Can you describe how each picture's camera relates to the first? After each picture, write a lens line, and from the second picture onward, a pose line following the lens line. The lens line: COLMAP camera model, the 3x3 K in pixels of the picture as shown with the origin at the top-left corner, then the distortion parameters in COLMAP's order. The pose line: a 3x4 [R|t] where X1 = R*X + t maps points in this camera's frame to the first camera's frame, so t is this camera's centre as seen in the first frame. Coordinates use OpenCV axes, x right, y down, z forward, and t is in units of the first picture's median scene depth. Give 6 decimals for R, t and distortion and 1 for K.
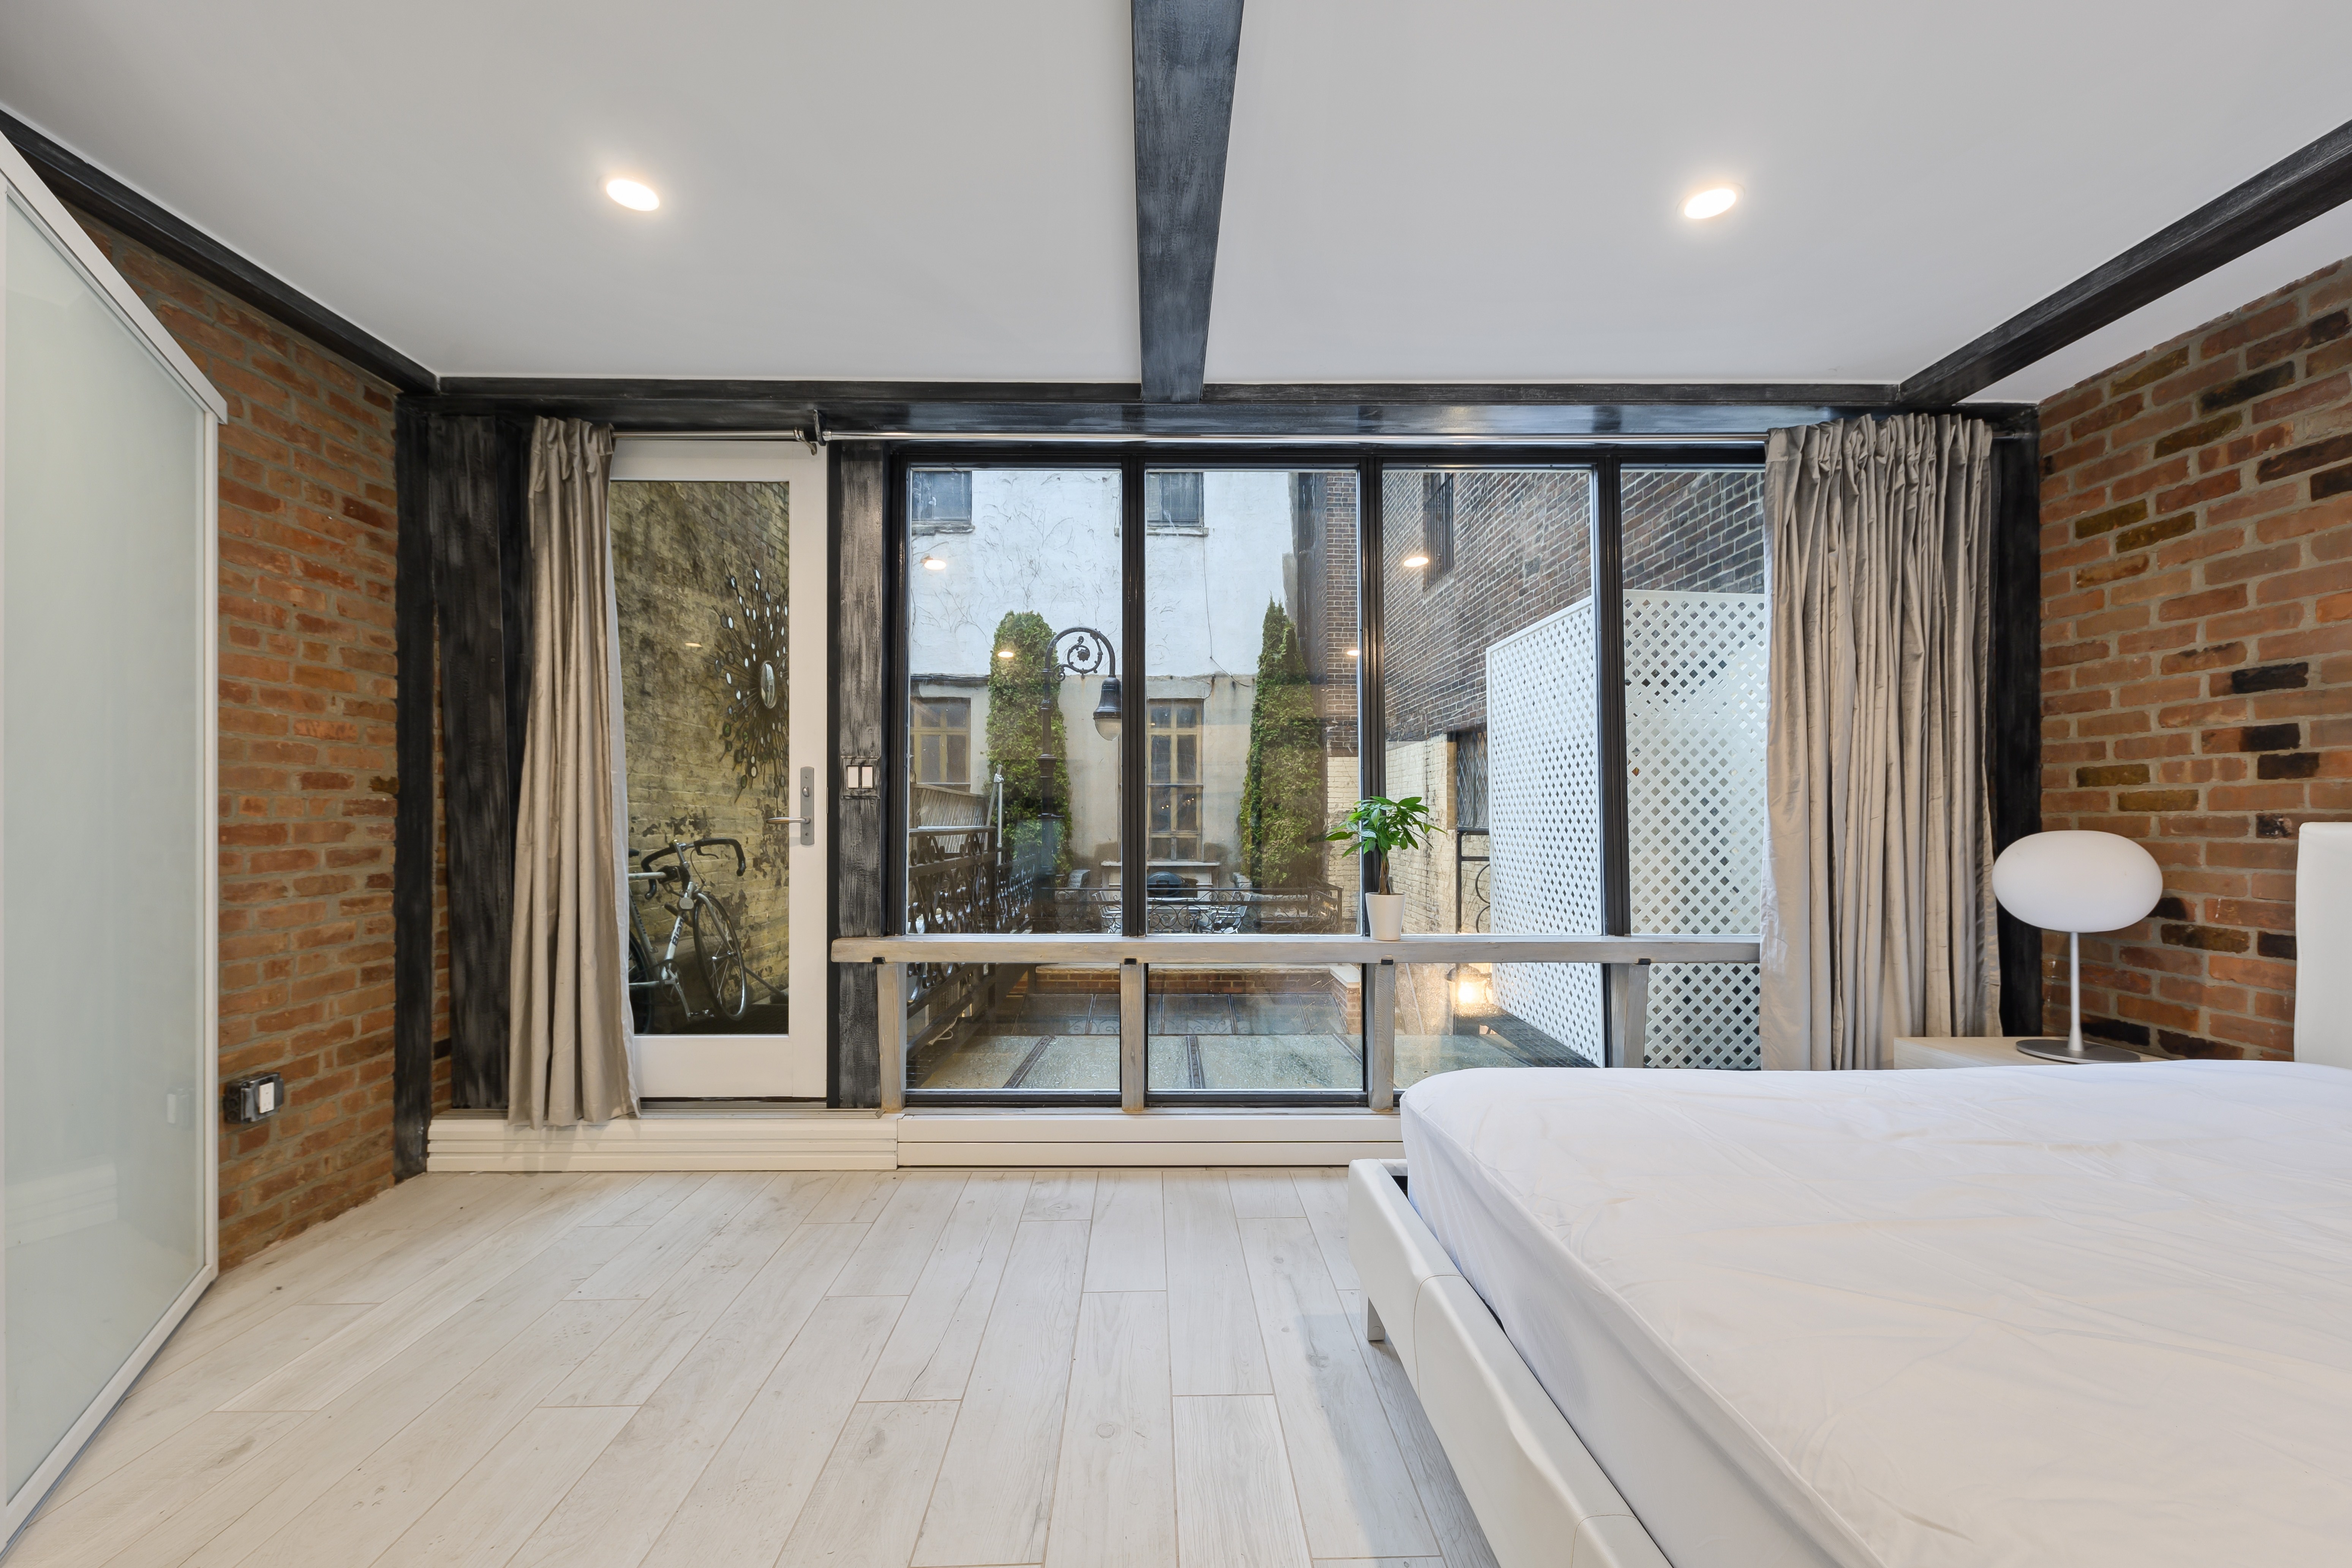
lens RADIAL K [[966.2, 0, 1179.5], [0, 966.2, 823.3], [0, 0, 1]] dist [0.000053, -0.002382]
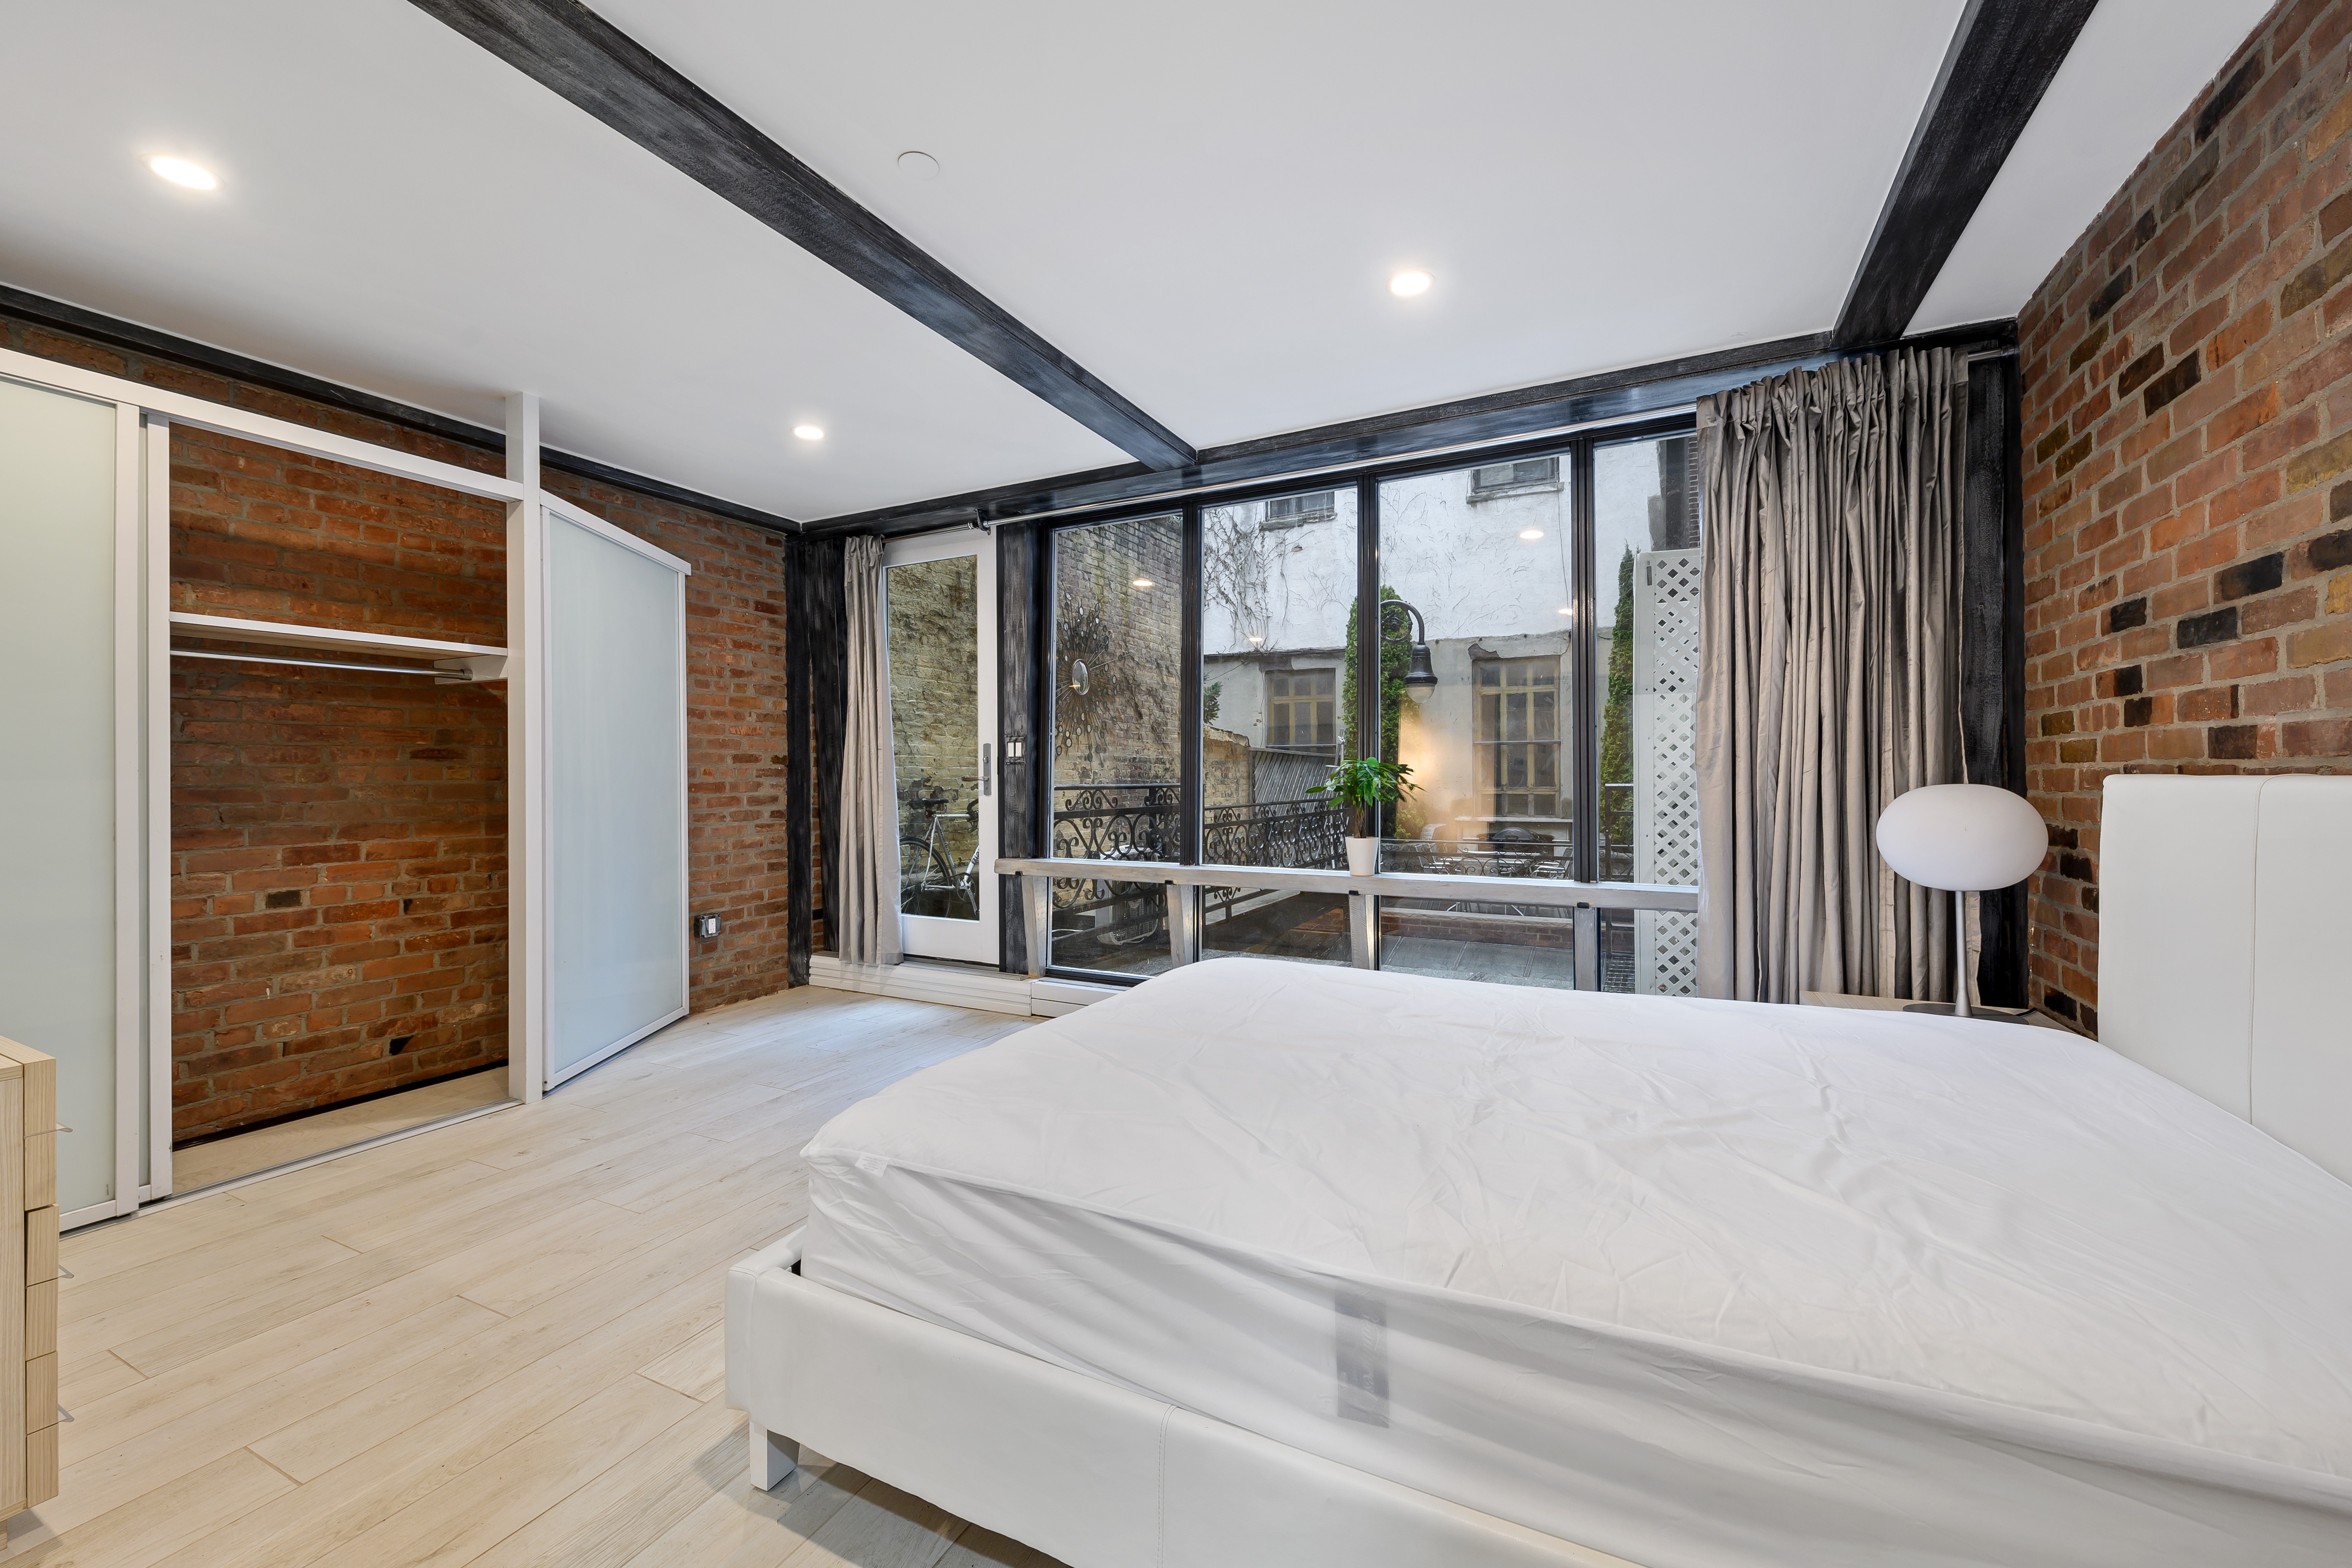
lens RADIAL K [[926.4, 0, 1170.5], [0, 926.4, 783.9], [0, 0, 1]] dist [-0.001708, 0.000049]
pose [[0.878289, -0.000696, -0.478130, 0.604325], [0.002639, 0.999991, 0.003391, 0.000439], [0.478124, -0.004240, 0.878282, -0.142406]]
